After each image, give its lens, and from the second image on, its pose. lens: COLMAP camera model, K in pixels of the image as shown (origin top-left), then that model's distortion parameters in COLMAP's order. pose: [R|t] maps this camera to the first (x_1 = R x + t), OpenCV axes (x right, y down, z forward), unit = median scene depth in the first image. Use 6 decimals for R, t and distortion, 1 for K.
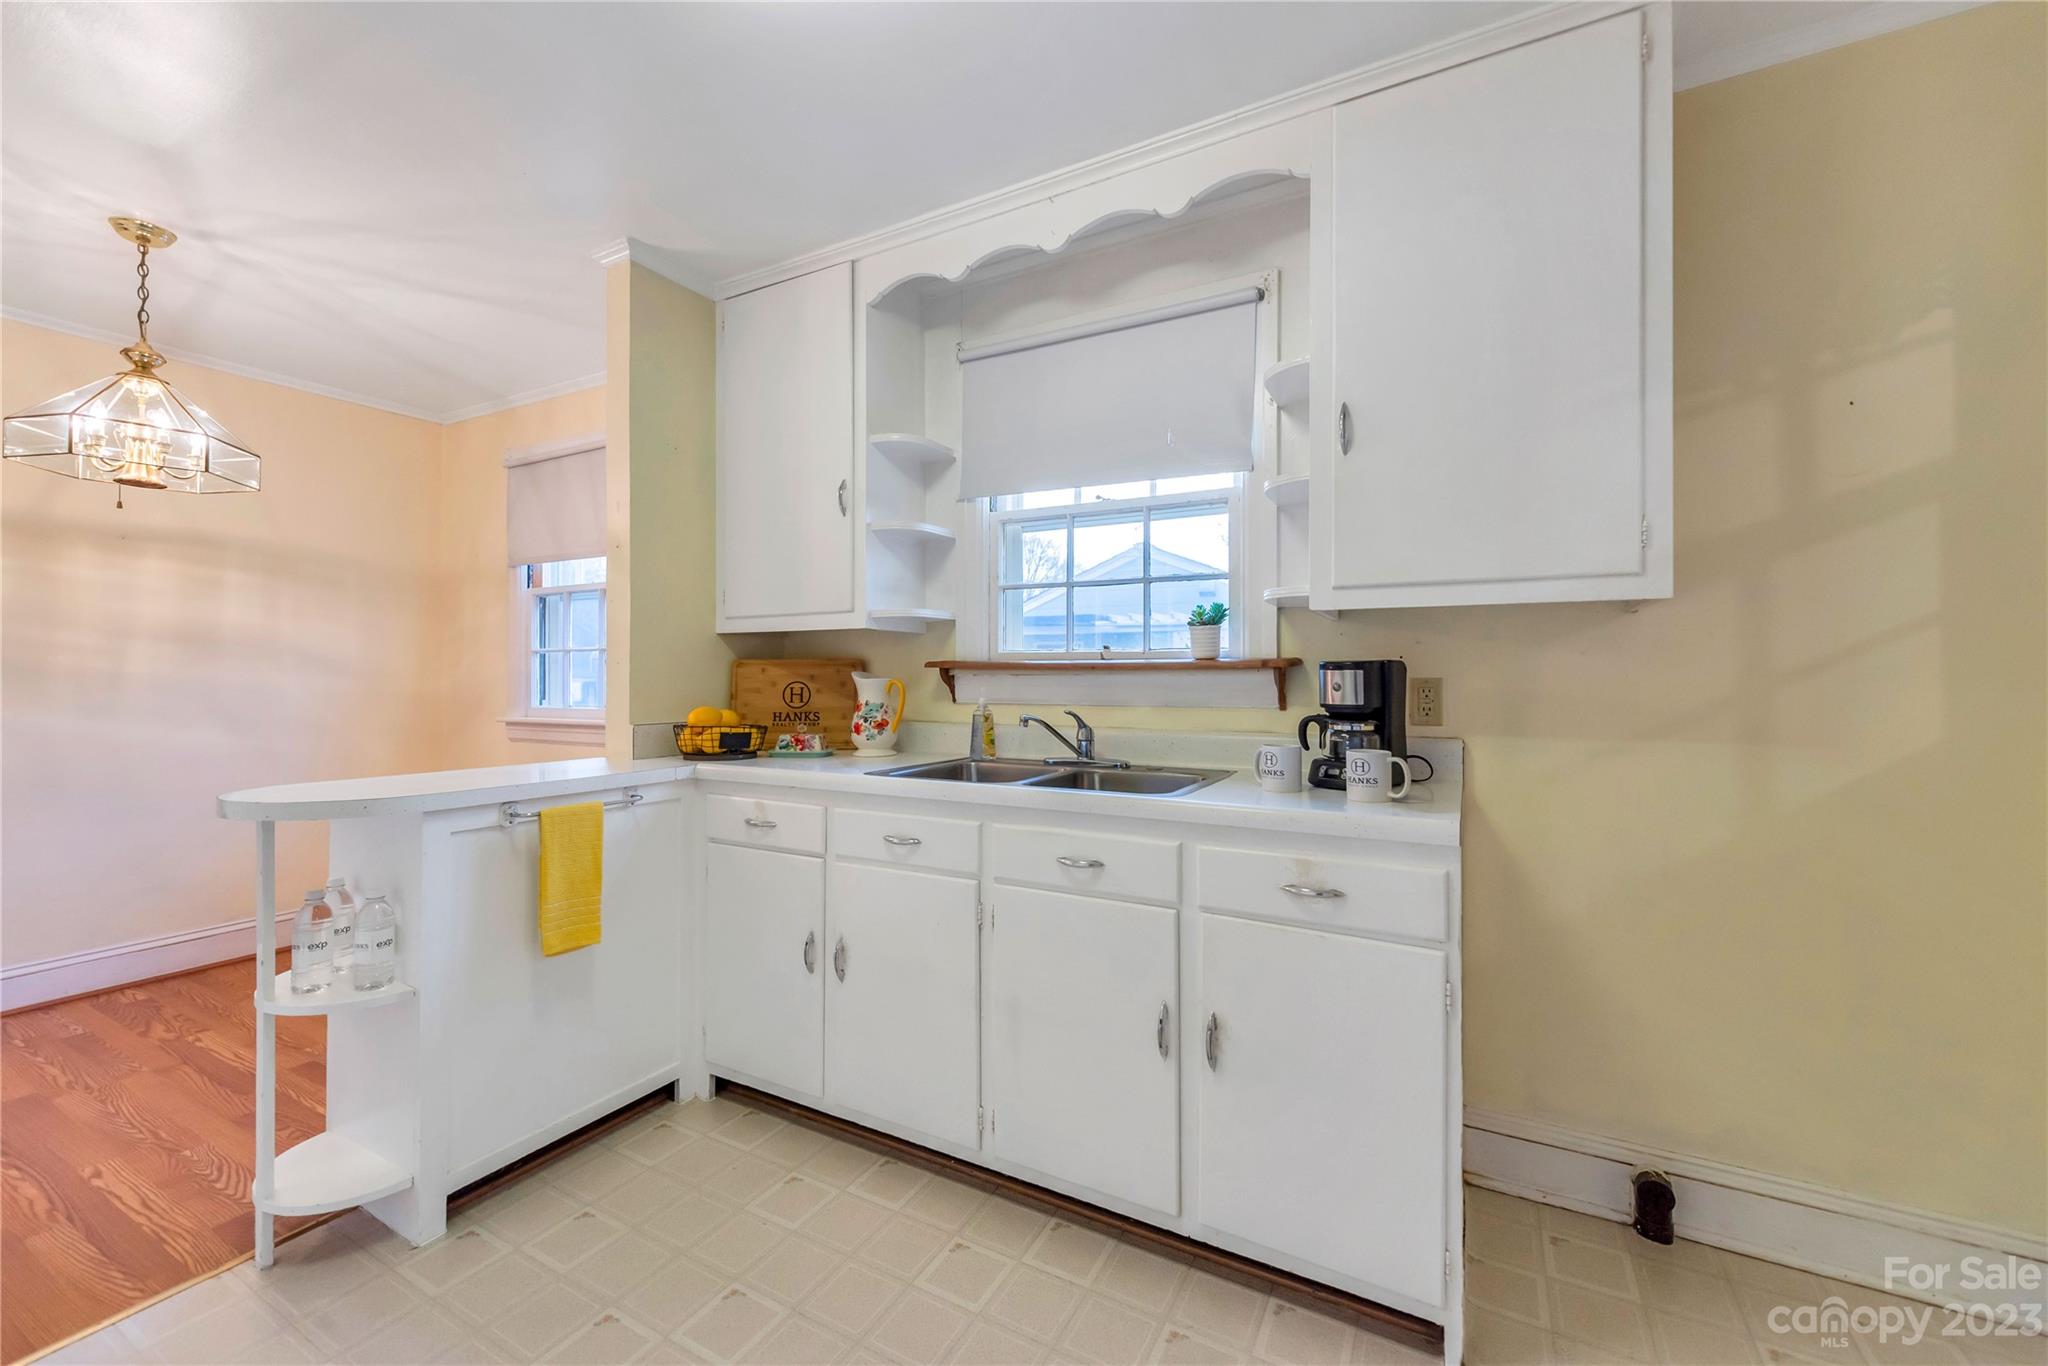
lens RADIAL K [[810.1, 0, 1036.7], [0, 810.1, 668.8], [0, 0, 1]] dist [0.016331, -0.004679]
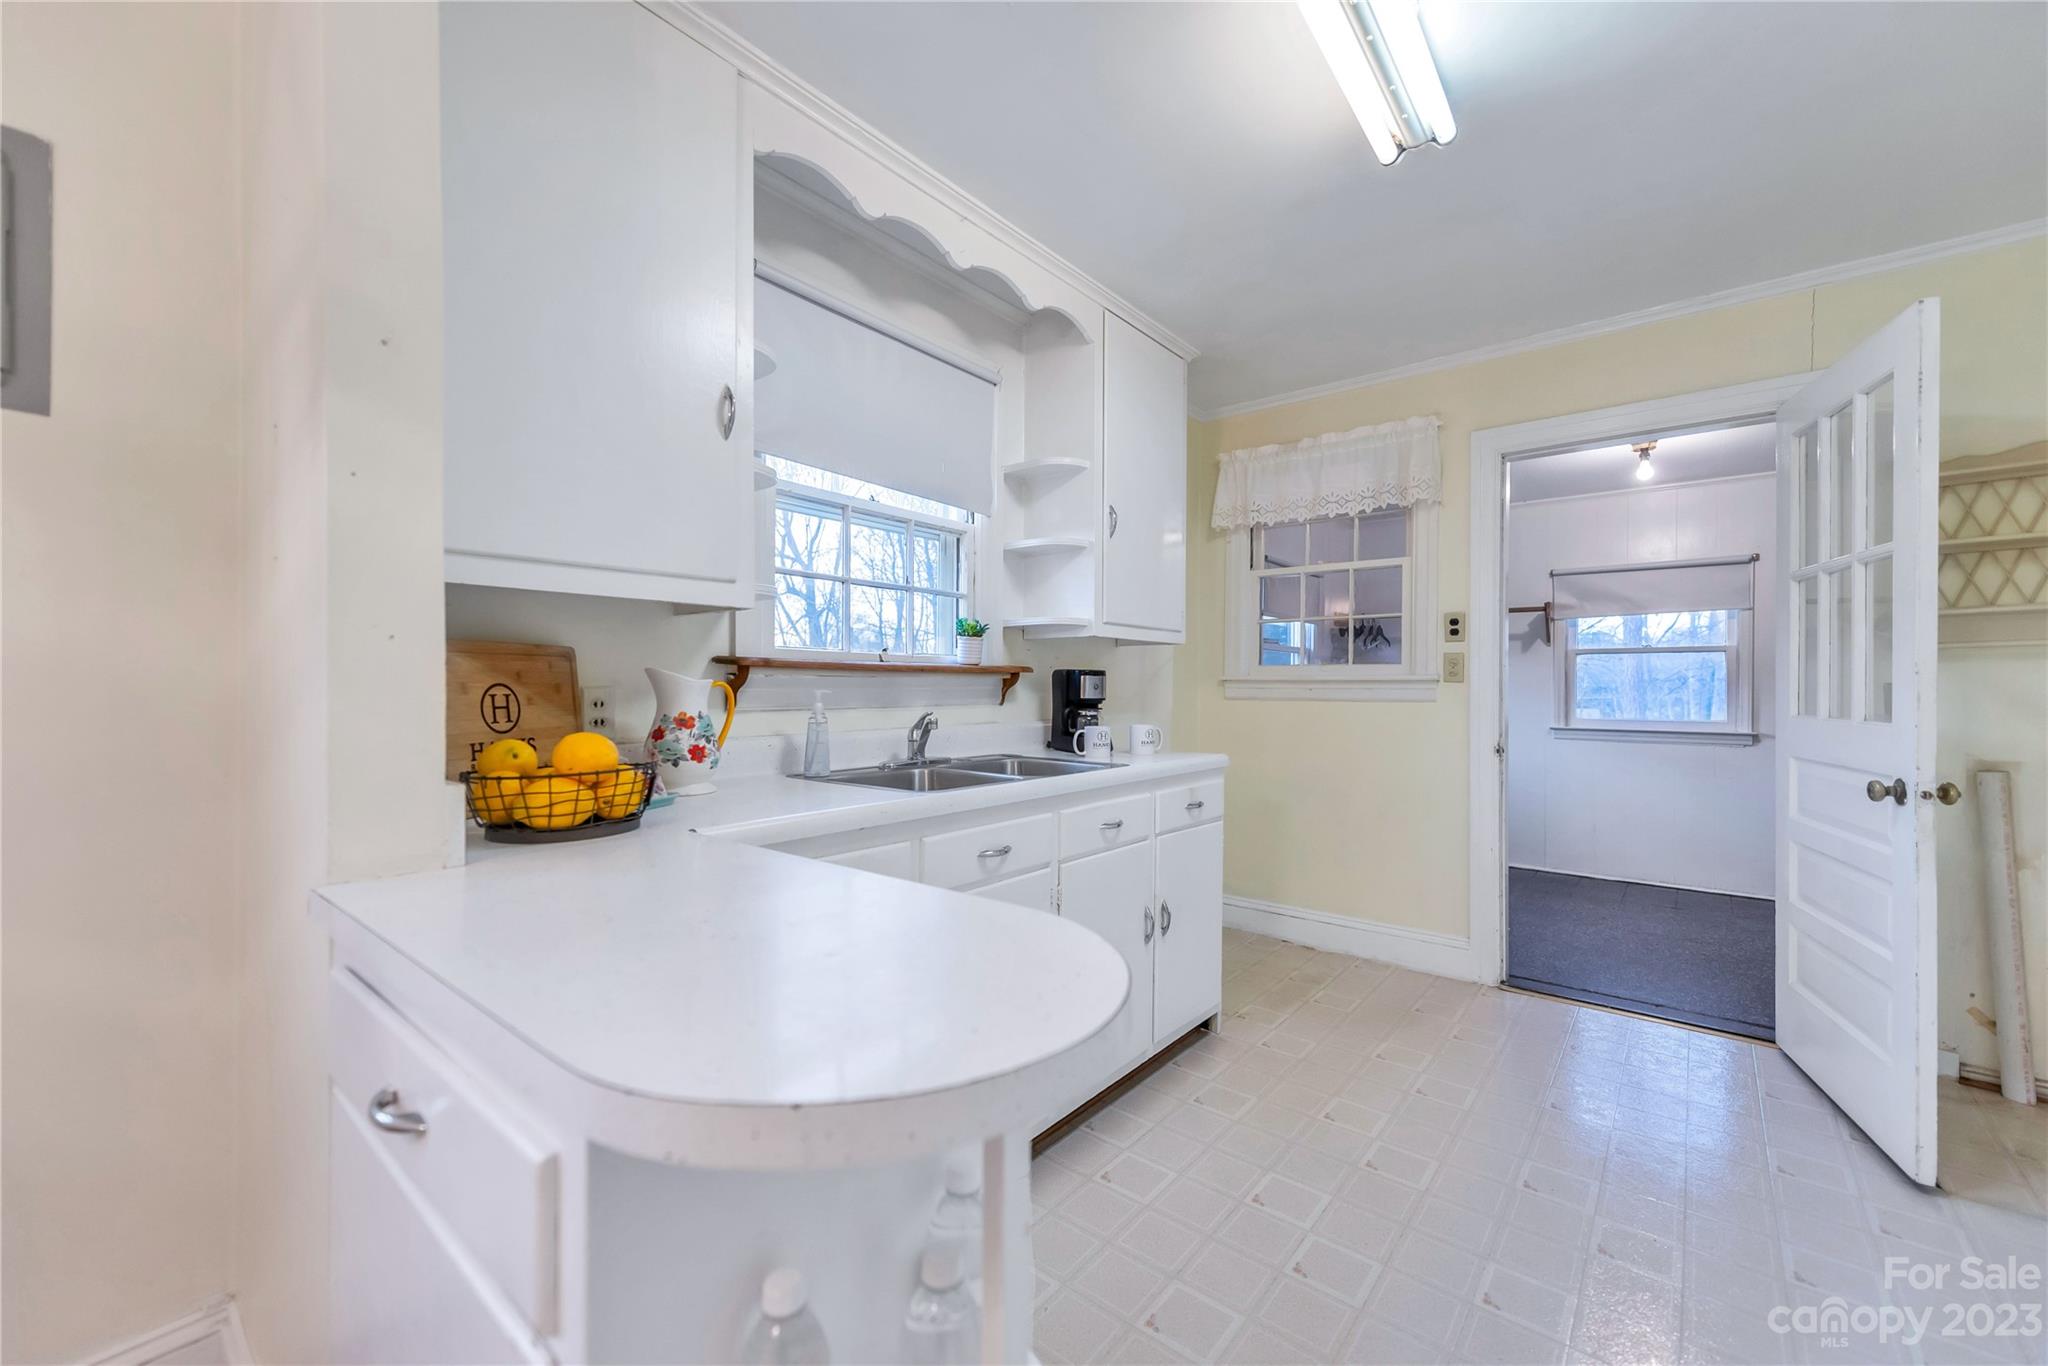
lens RADIAL K [[810.1, 0, 1026.6], [0, 810.1, 681.4], [0, 0, 1]] dist [0.016331, -0.004679]
pose [[0.191865, 0.002451, 0.981418, -0.879390], [-0.014594, 0.999893, 0.000356, 0.010149], [-0.981313, -0.014391, 0.191881, 0.637274]]
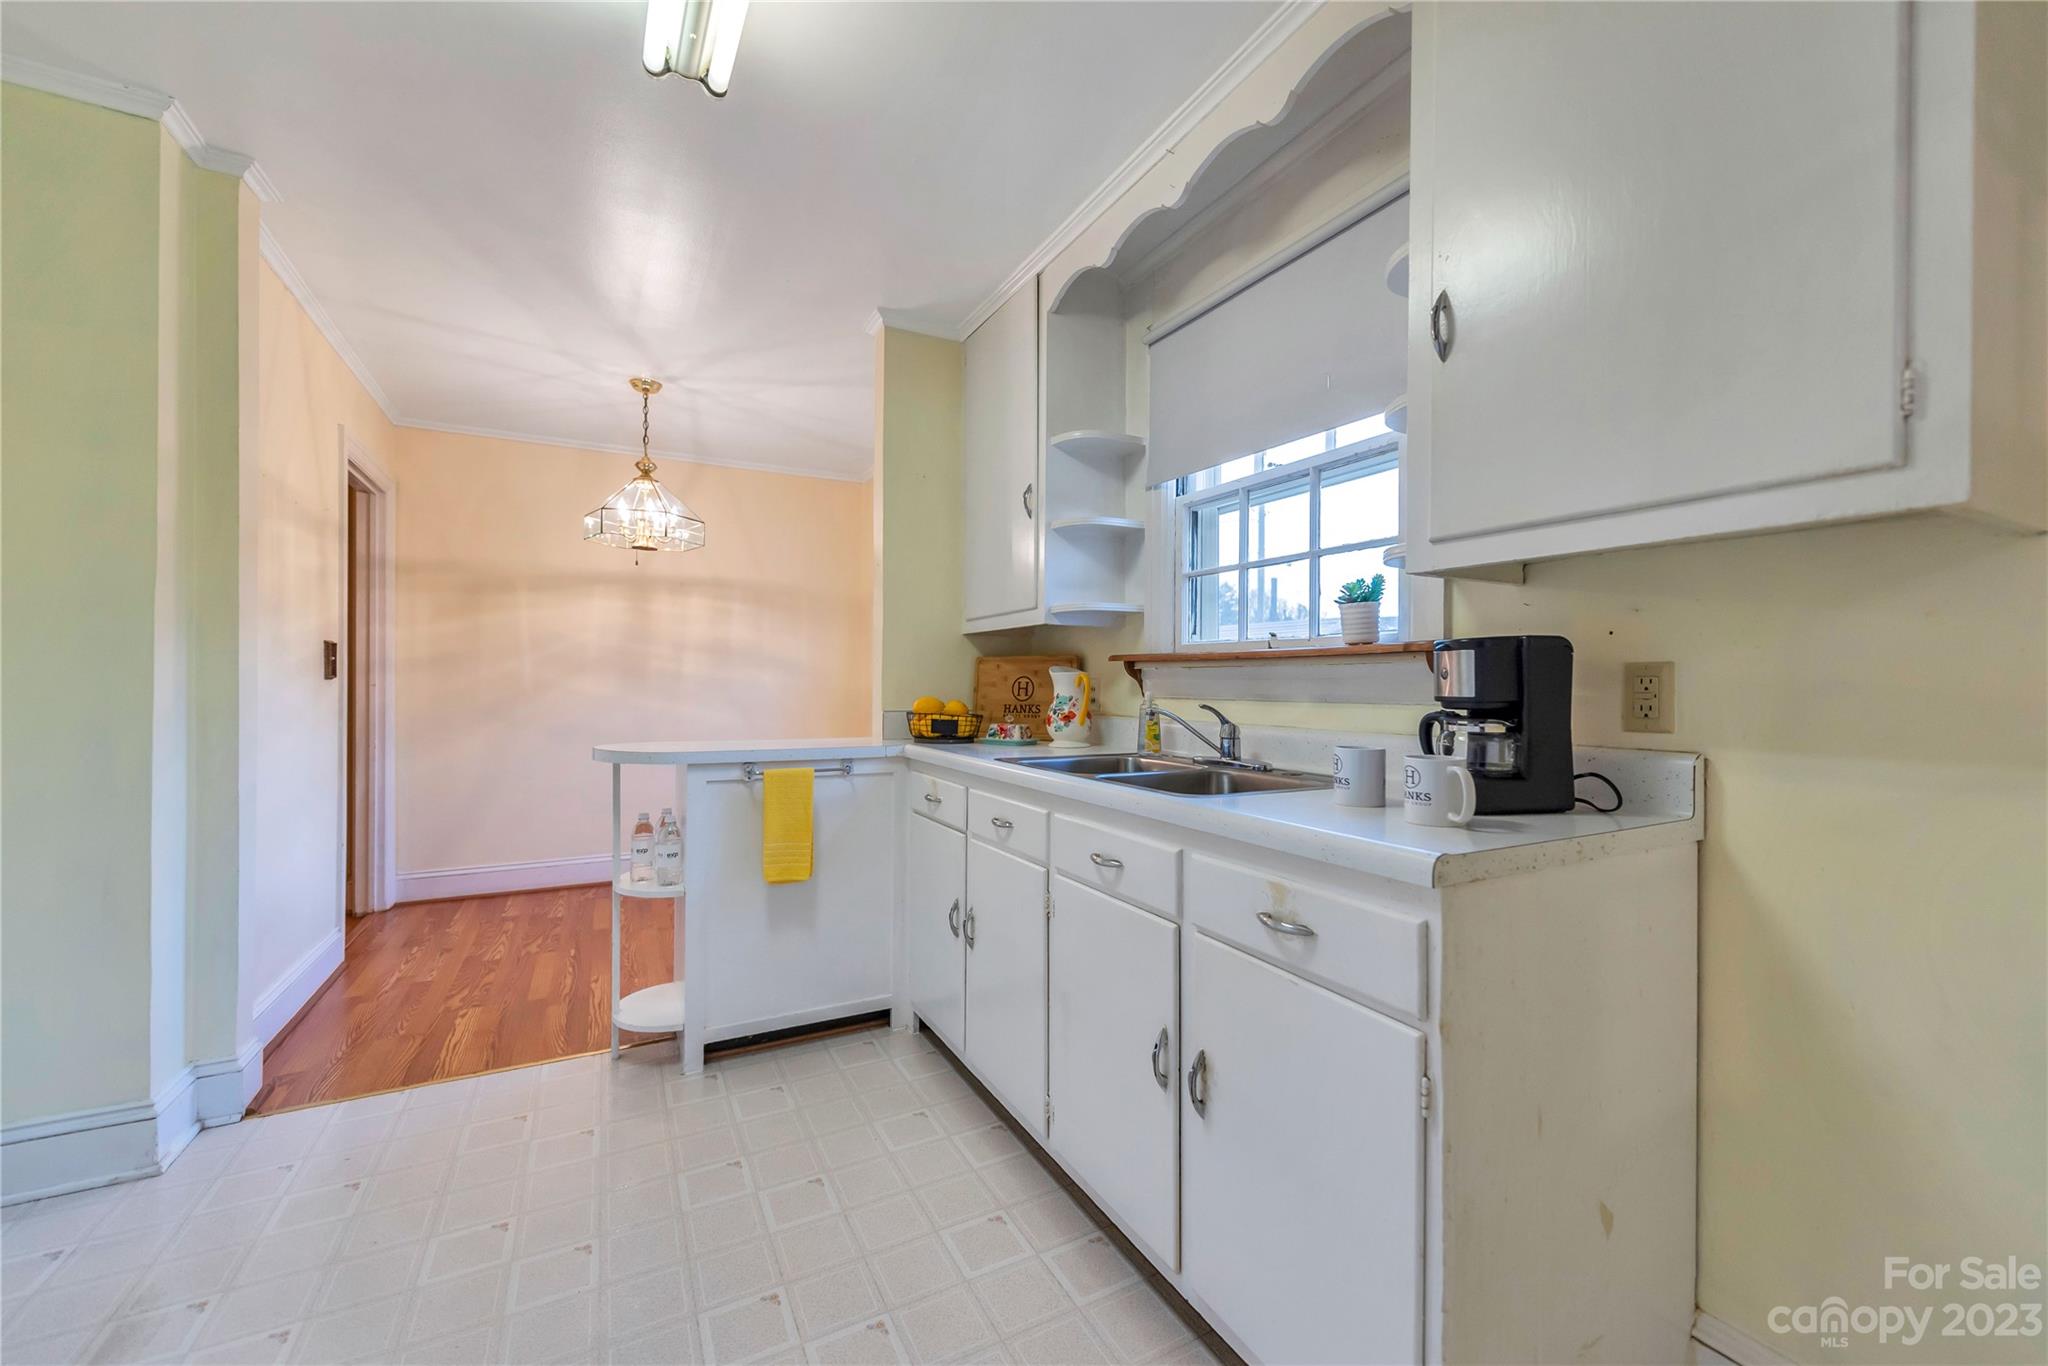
lens RADIAL K [[810.1, 0, 1024.2], [0, 810.1, 680.9], [0, 0, 1]] dist [0.016331, -0.004679]
pose [[0.829223, 0.001366, -0.558917, 0.356703], [0.001575, 0.999987, 0.004781, 0.019022], [0.558916, -0.004845, 0.829210, 0.122000]]
